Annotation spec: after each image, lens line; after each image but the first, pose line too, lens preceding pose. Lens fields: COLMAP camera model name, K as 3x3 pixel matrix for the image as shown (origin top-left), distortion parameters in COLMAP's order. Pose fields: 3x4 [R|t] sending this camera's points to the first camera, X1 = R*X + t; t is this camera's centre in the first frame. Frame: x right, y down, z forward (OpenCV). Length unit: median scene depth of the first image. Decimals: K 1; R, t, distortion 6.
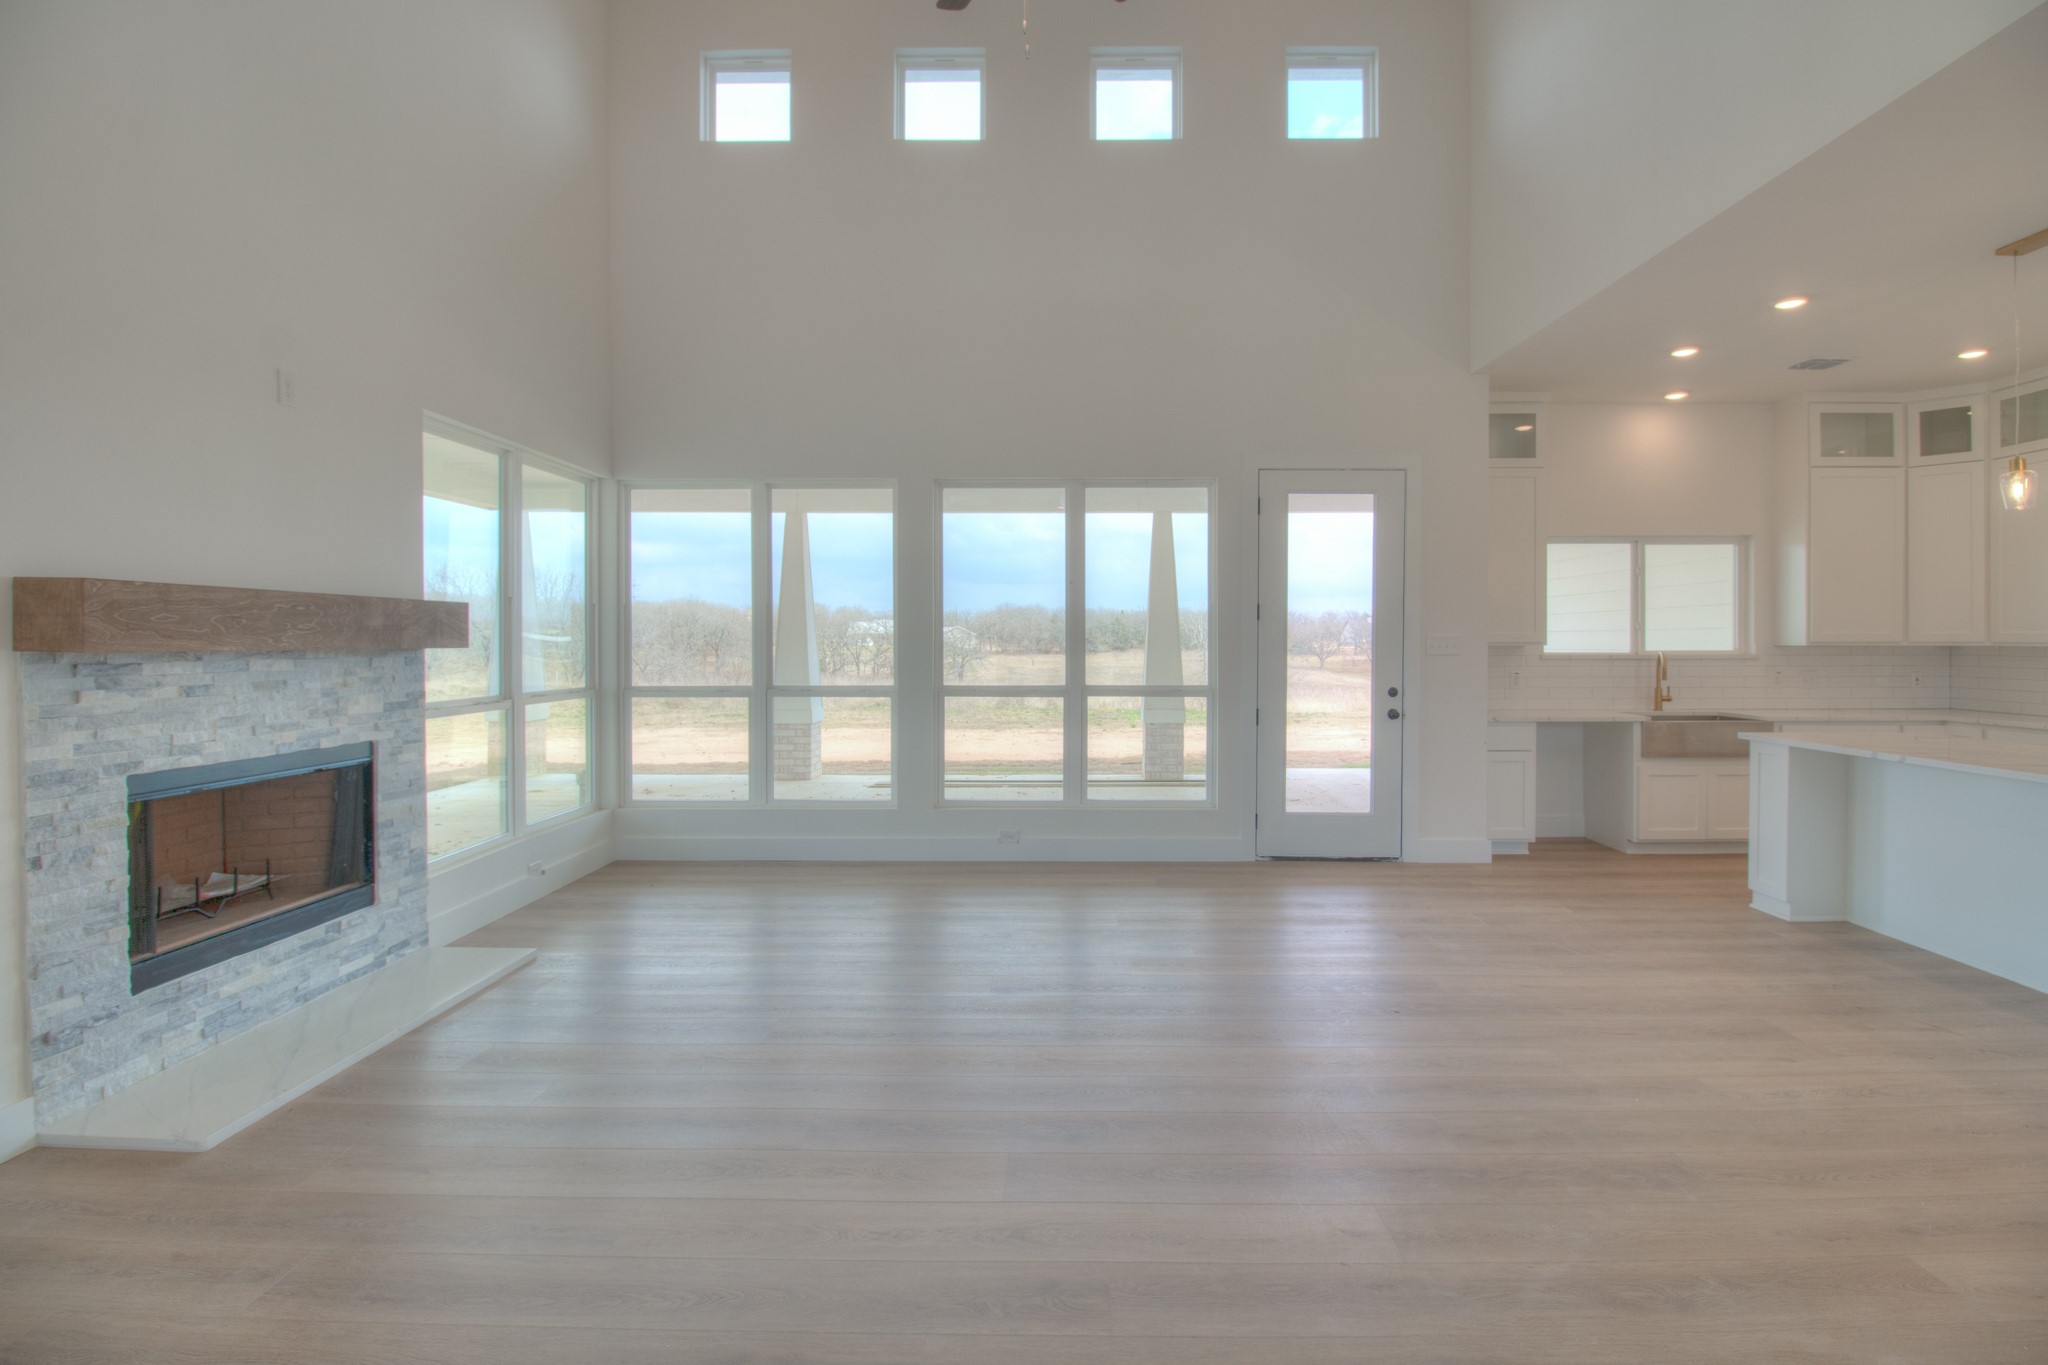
lens RADIAL K [[964.4, 0, 1056.3], [0, 964.4, 648.6], [0, 0, 1]] dist [-0.017692, -0.000286]
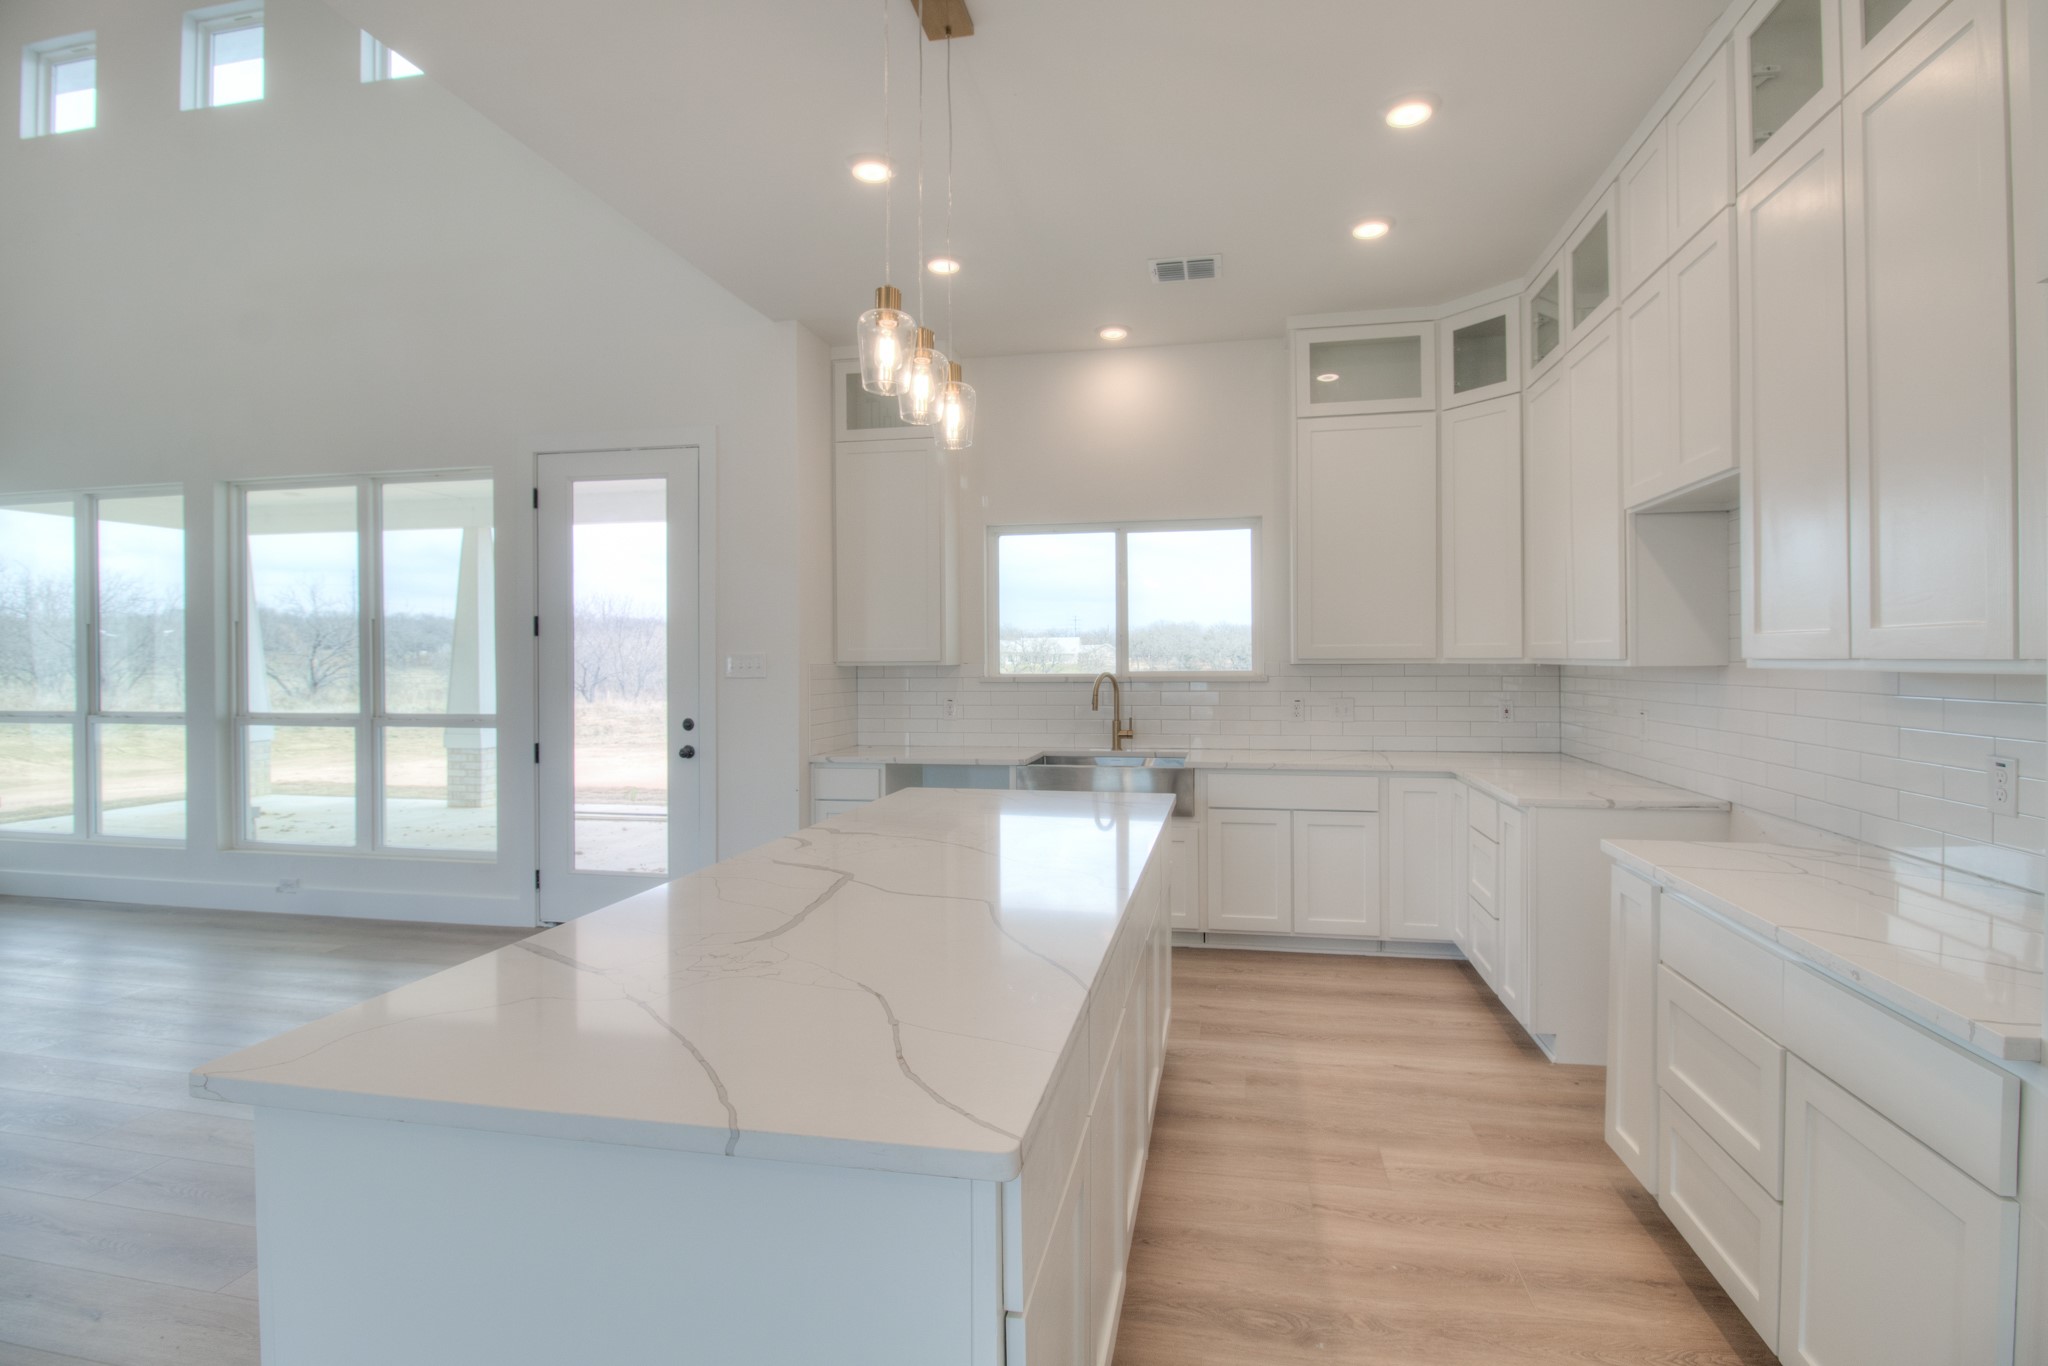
lens RADIAL K [[964.4, 0, 1041.0], [0, 964.4, 664.6], [0, 0, 1]] dist [-0.017692, -0.000286]
pose [[0.984964, -0.004098, -0.172712, 0.760126], [0.003685, 0.999990, -0.002711, -0.001425], [0.172722, 0.002034, 0.984969, 0.257186]]
